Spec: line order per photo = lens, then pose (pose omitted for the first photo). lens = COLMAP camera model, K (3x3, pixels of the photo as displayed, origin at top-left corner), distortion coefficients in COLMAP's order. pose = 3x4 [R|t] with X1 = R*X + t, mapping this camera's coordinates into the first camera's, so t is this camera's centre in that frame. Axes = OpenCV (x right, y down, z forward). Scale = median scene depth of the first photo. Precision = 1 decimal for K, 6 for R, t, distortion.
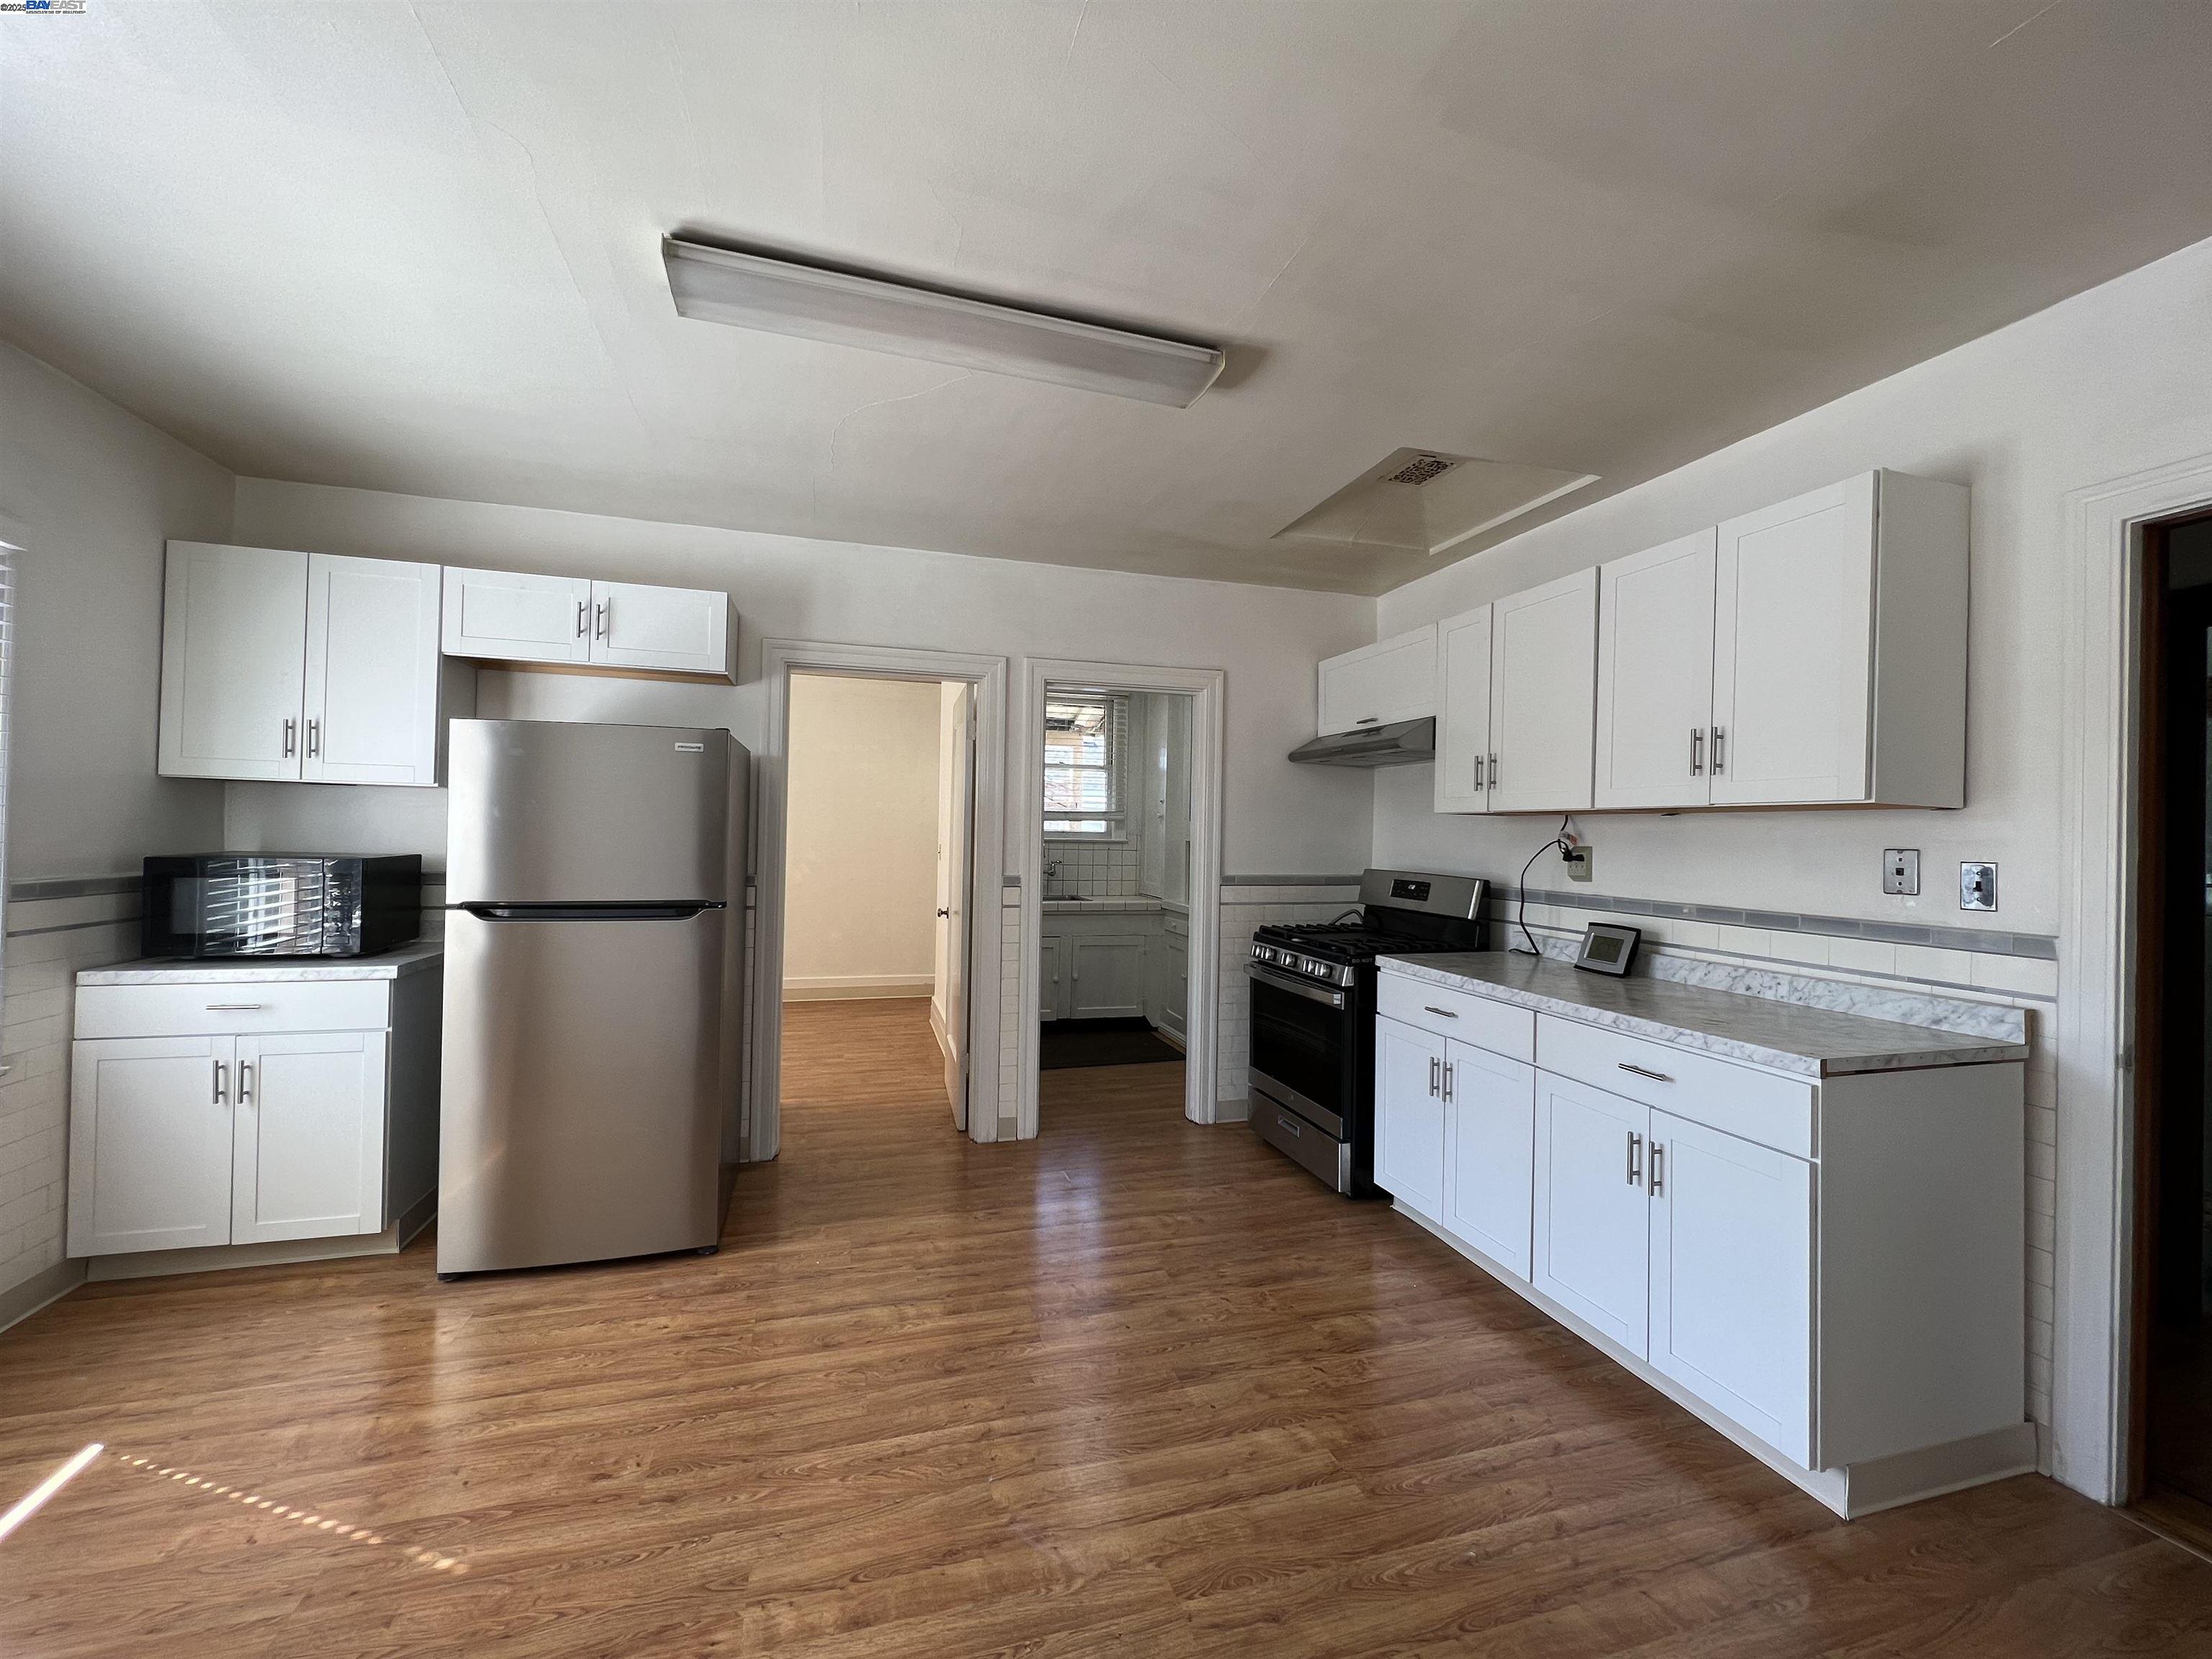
lens RADIAL K [[888.5, 0, 1106.0], [0, 888.5, 829.5], [0, 0, 1]] dist [0.000046, 0.000408]
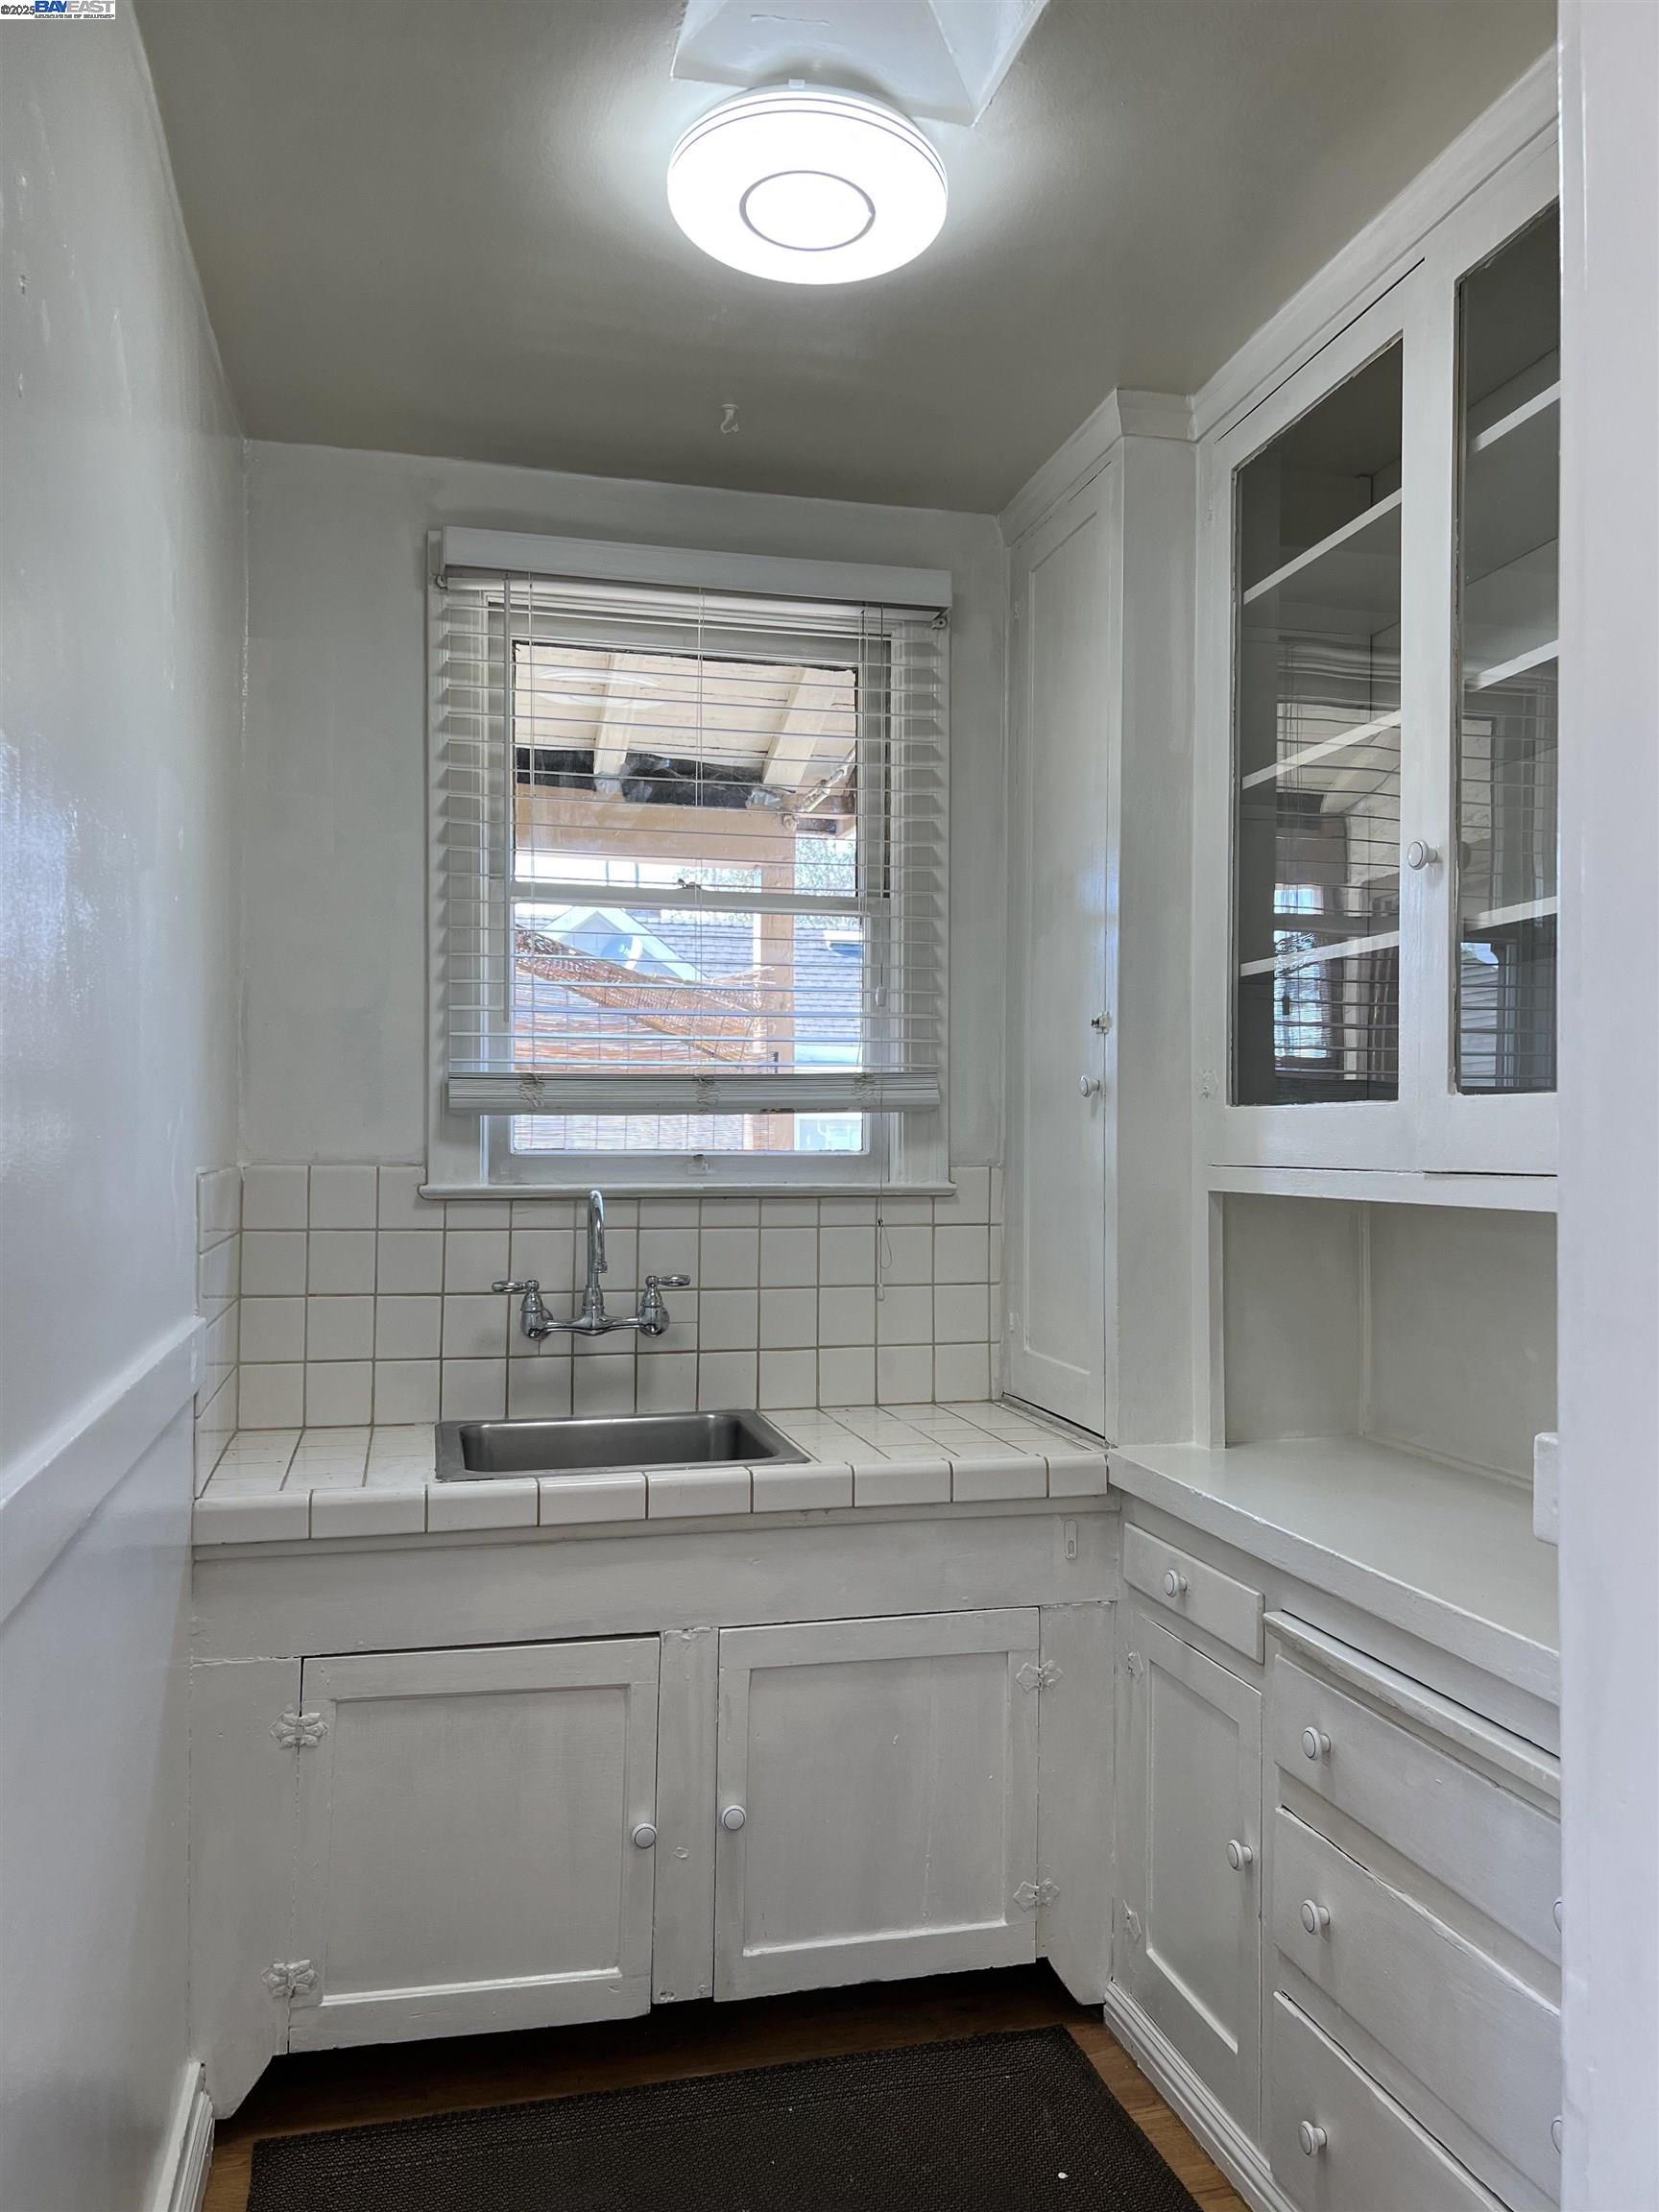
lens RADIAL K [[1636.5, 0, 829.5], [0, 1636.5, 1106.0], [0, 0, 1]] dist [0.000334, 0.000038]
pose [[0.999072, -0.016258, -0.039875, 0.021255], [0.015769, 0.999797, -0.012554, -0.013924], [0.040071, 0.011914, 0.999126, 1.395206]]
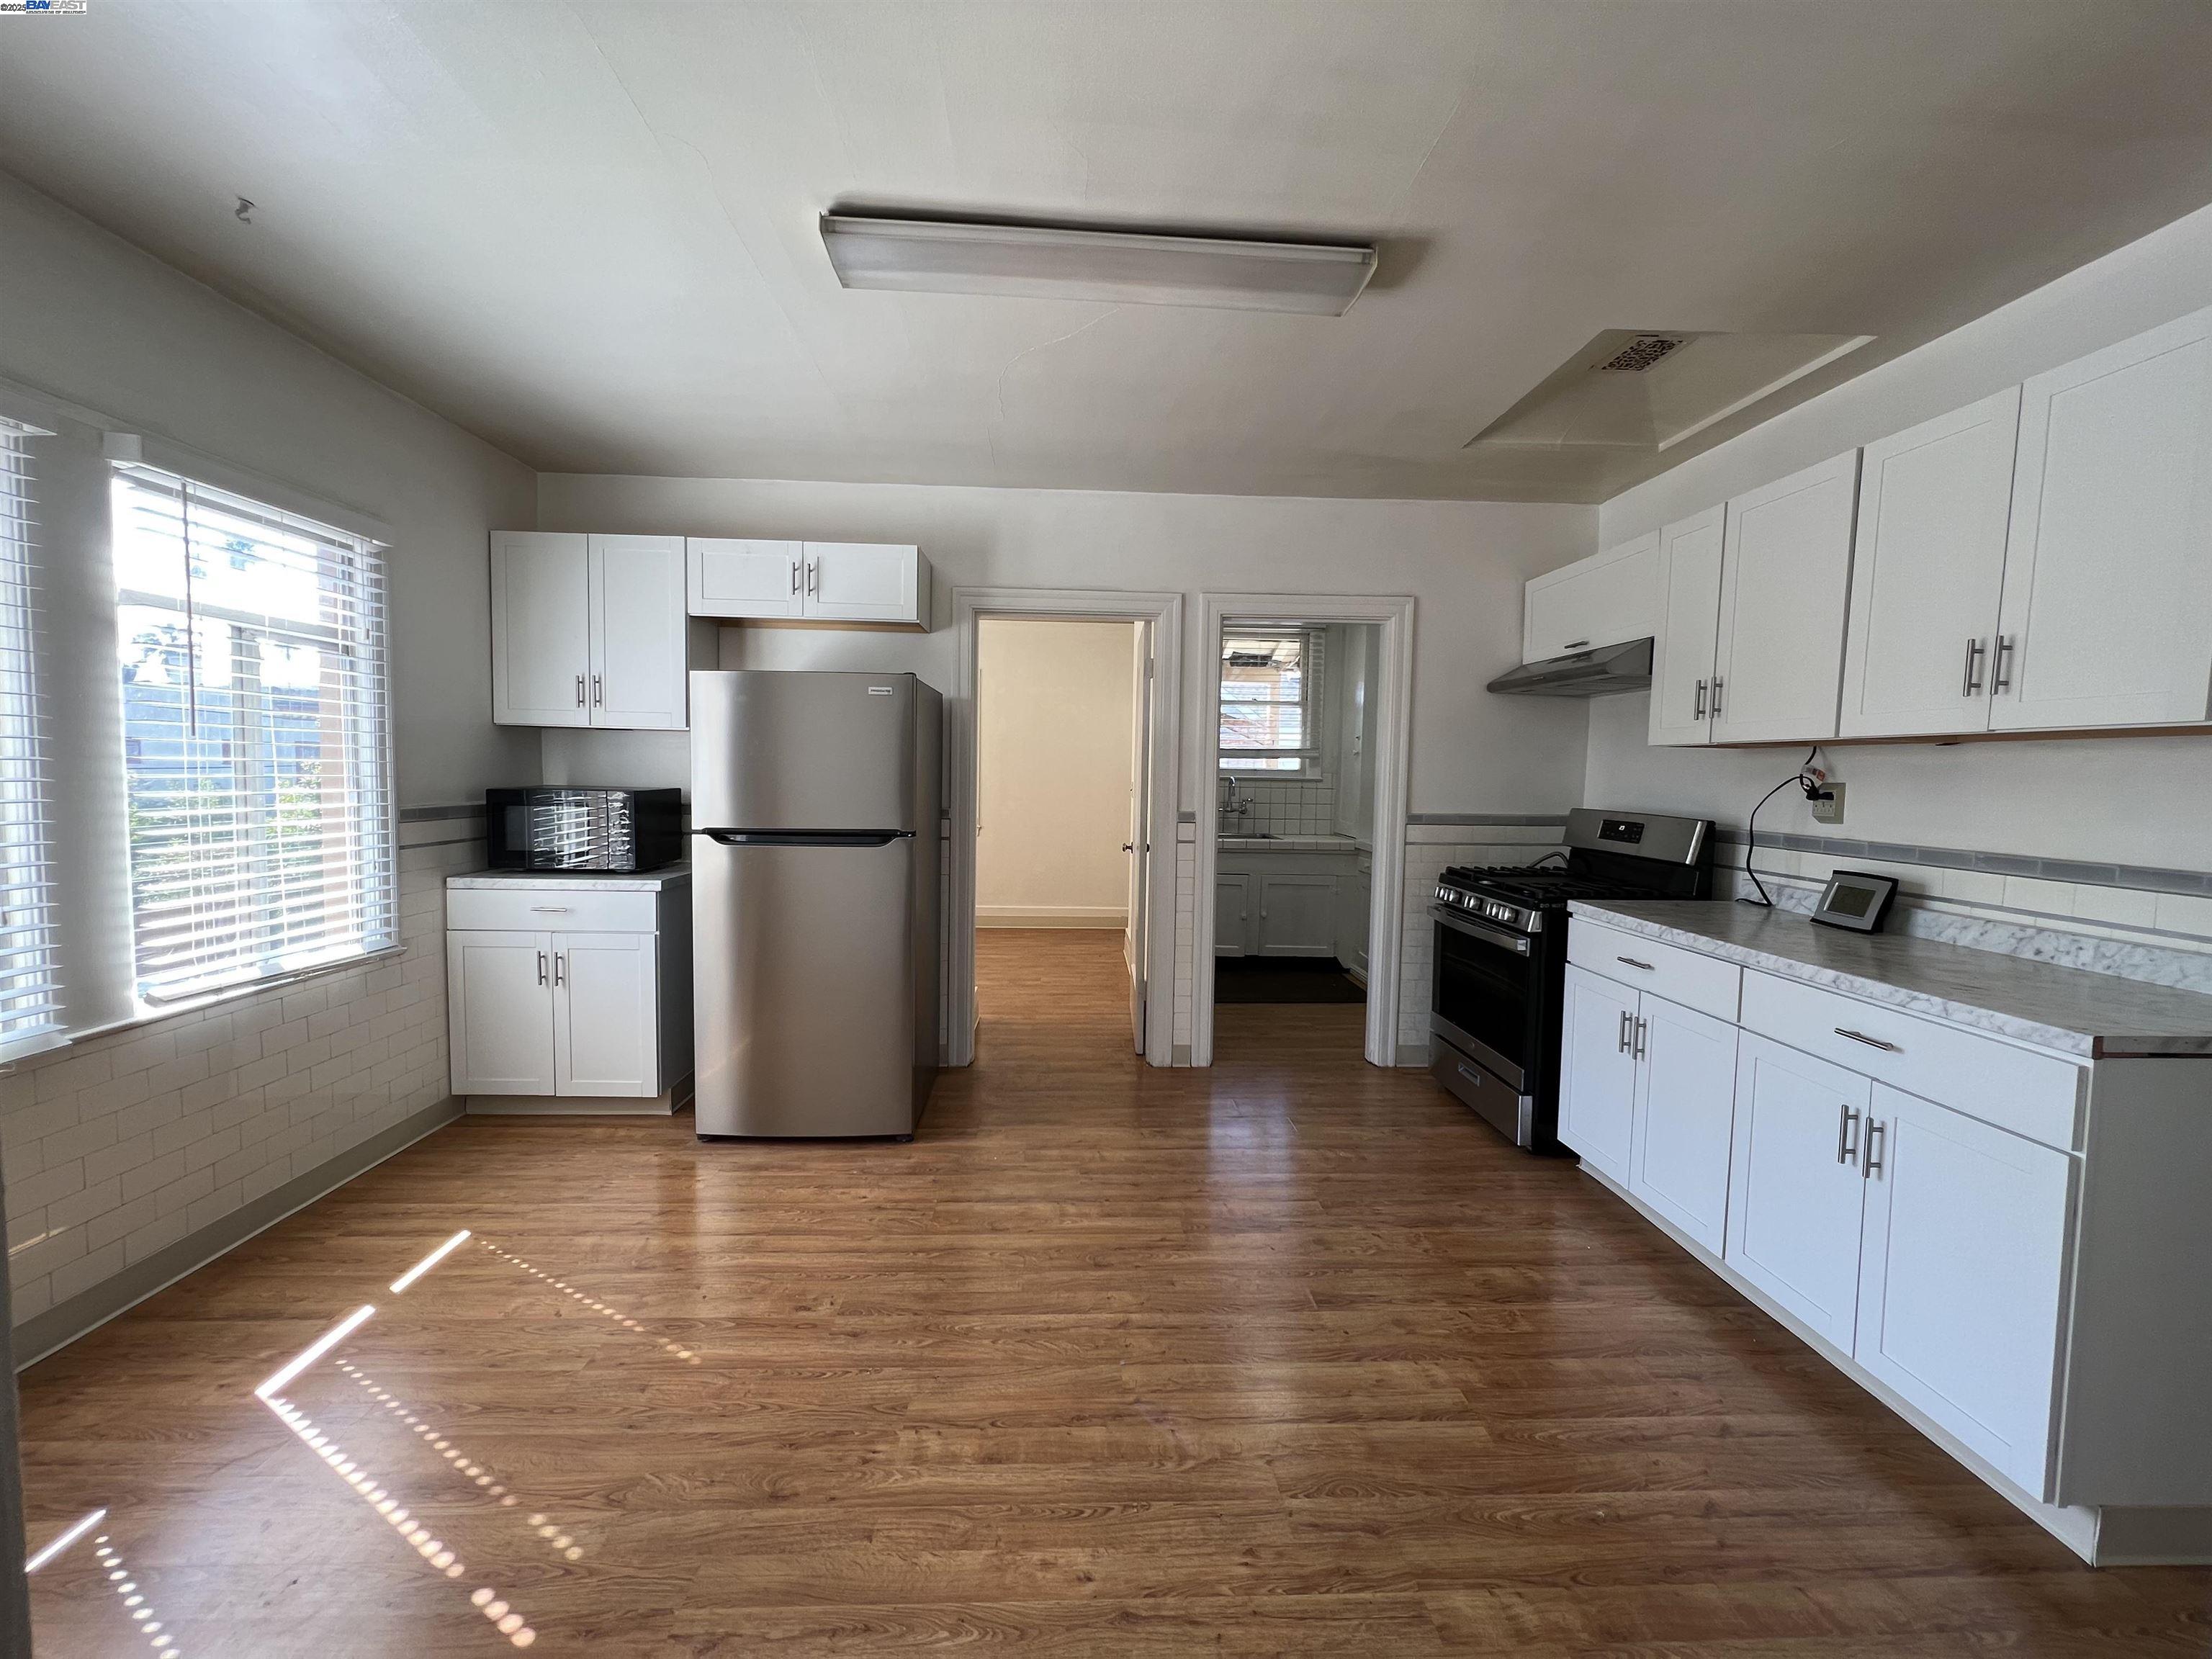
lens RADIAL K [[886.2, 0, 1106.0], [0, 886.2, 829.5], [0, 0, 1]] dist [0.000383, 0.000357]
pose [[0.970478, 0.013978, -0.240785, 0.074914], [0.002348, 0.997724, 0.067383, 0.005886], [0.241179, -0.065959, 0.968237, -0.007860]]
